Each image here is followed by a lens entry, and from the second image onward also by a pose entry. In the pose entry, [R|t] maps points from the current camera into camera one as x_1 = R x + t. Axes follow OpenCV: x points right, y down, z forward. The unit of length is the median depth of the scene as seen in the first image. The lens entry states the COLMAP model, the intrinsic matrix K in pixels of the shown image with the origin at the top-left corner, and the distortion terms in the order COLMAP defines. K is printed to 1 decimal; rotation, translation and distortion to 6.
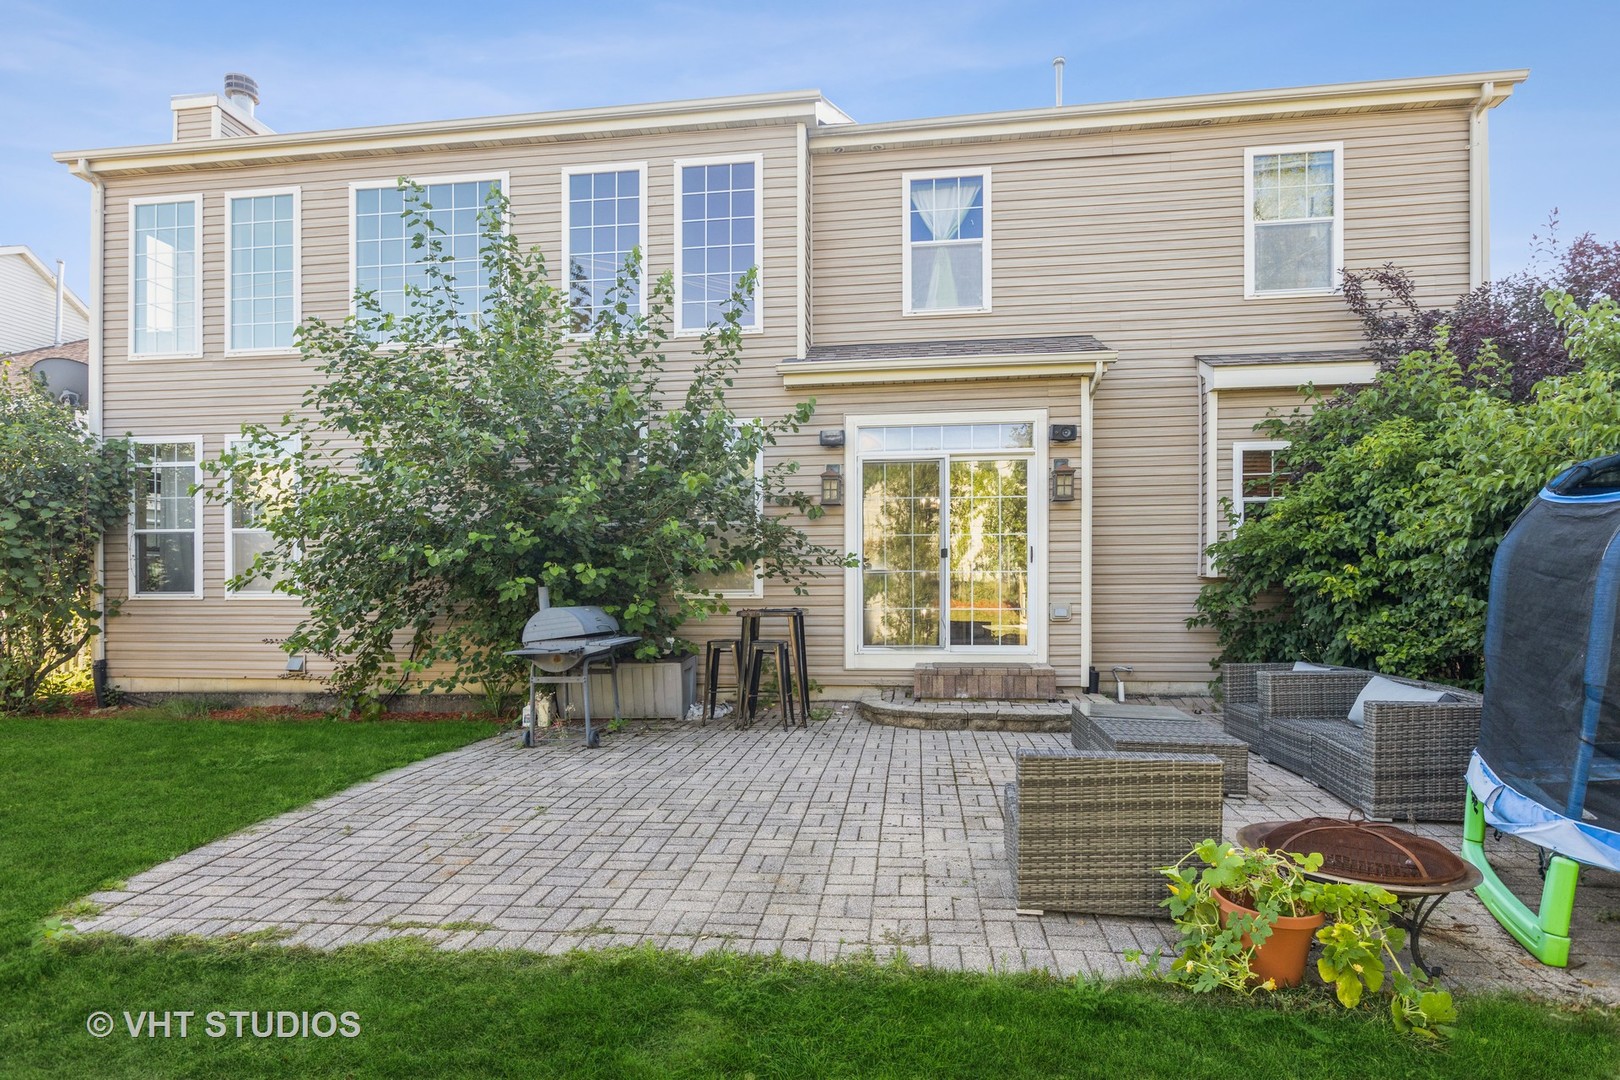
lens RADIAL K [[824.8, 0, 808.3], [0, 824.8, 588.9], [0, 0, 1]] dist [-0.006034, -0.001007]
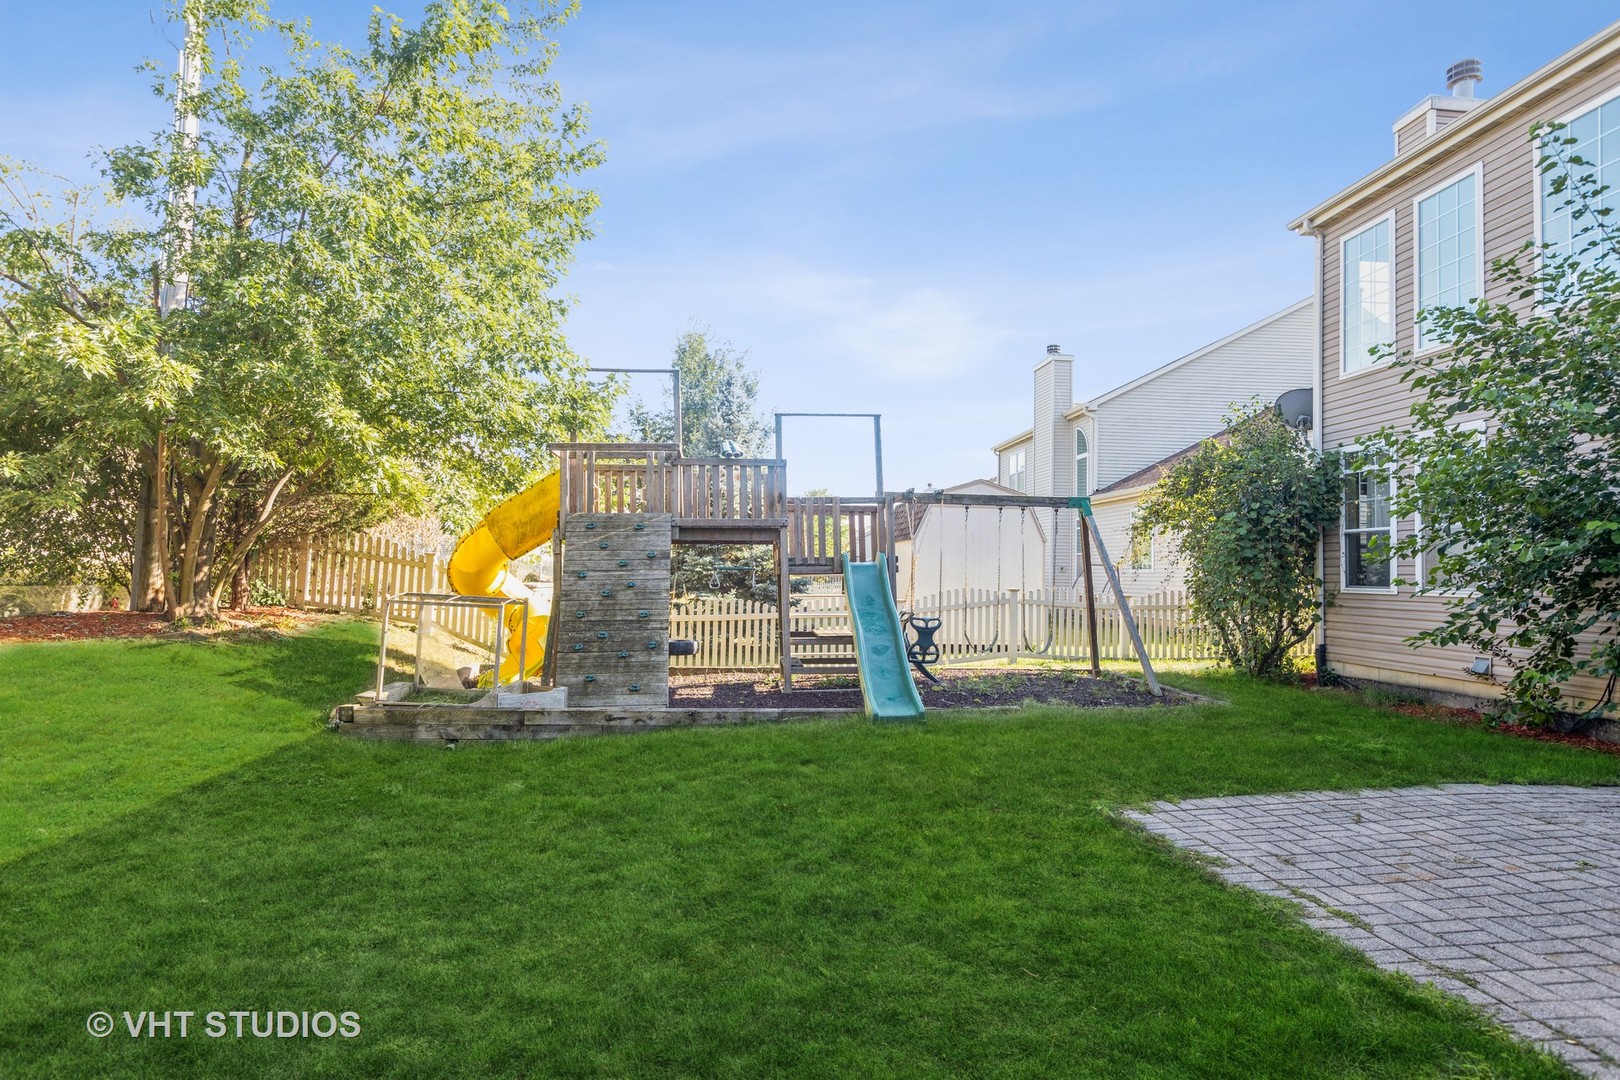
lens RADIAL K [[885.1, 0, 813.8], [0, 885.1, 538.6], [0, 0, 1]] dist [0.000890, -0.000791]
pose [[0.216886, -0.029118, -0.975762, 0.198663], [-0.021342, 0.999175, -0.034560, -0.003230], [0.975964, 0.028321, 0.216086, 0.037757]]
